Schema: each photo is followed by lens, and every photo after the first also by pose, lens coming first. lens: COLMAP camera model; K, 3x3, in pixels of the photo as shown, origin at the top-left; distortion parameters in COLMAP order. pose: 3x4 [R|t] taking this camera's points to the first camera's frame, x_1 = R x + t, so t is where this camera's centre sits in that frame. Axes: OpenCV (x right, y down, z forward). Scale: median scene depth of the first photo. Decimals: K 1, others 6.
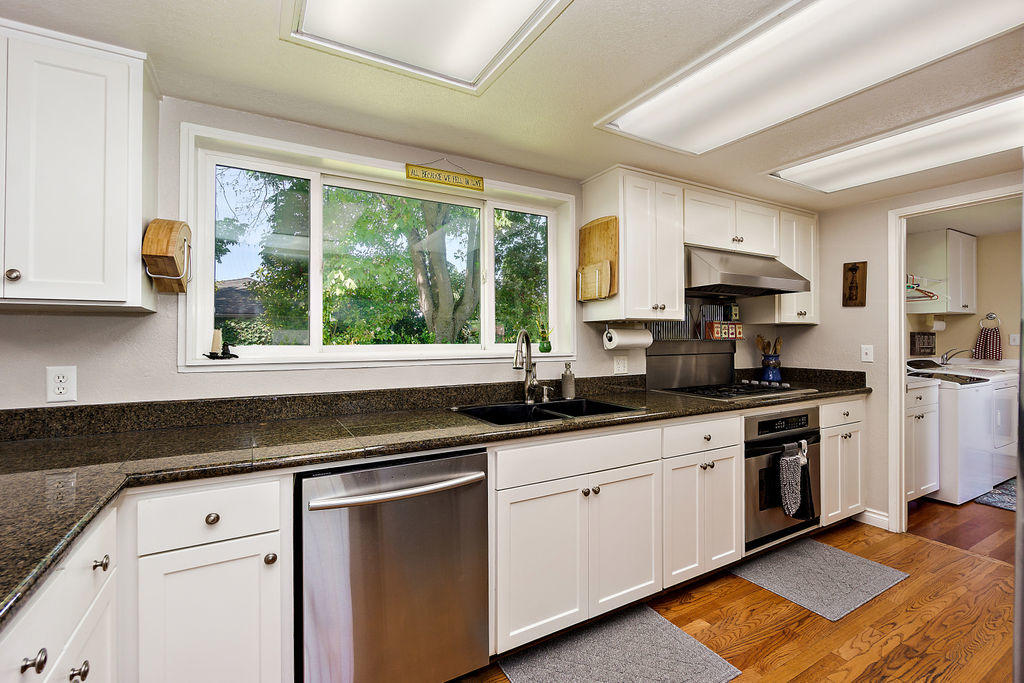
lens RADIAL K [[453.8, 0, 510.7], [0, 453.8, 335.8], [0, 0, 1]] dist [-0.002302, 0.000224]
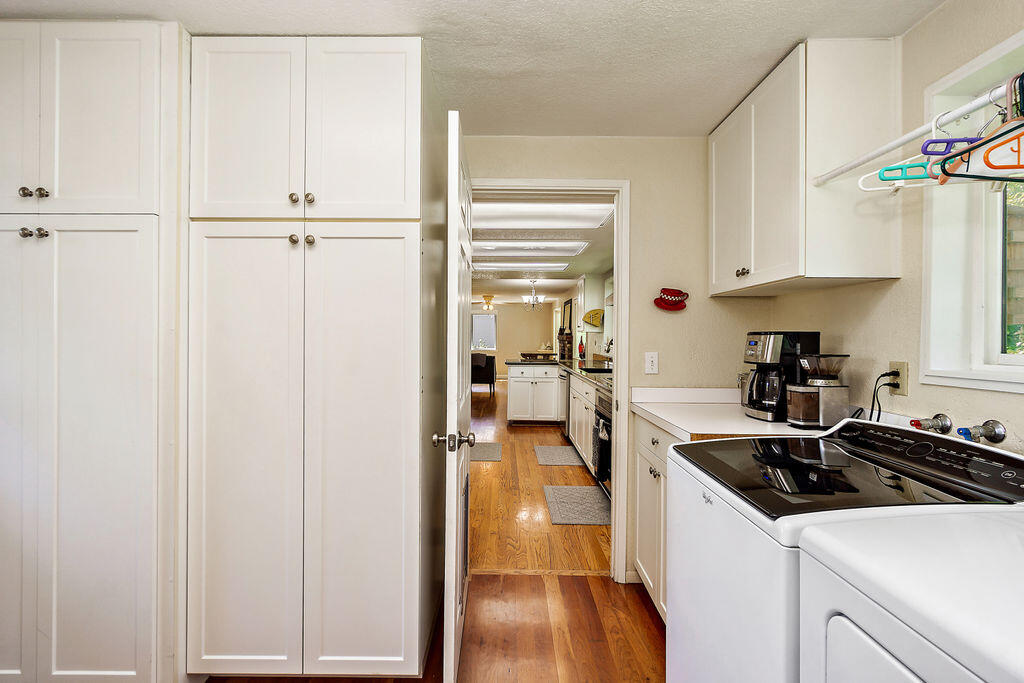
lens RADIAL K [[453.8, 0, 510.7], [0, 453.8, 335.8], [0, 0, 1]] dist [-0.002302, 0.000224]
pose [[-0.487117, -0.004475, -0.873325, 1.575422], [-0.003118, 0.999989, -0.003386, -0.003647], [0.873331, 0.001073, -0.487126, 1.158601]]
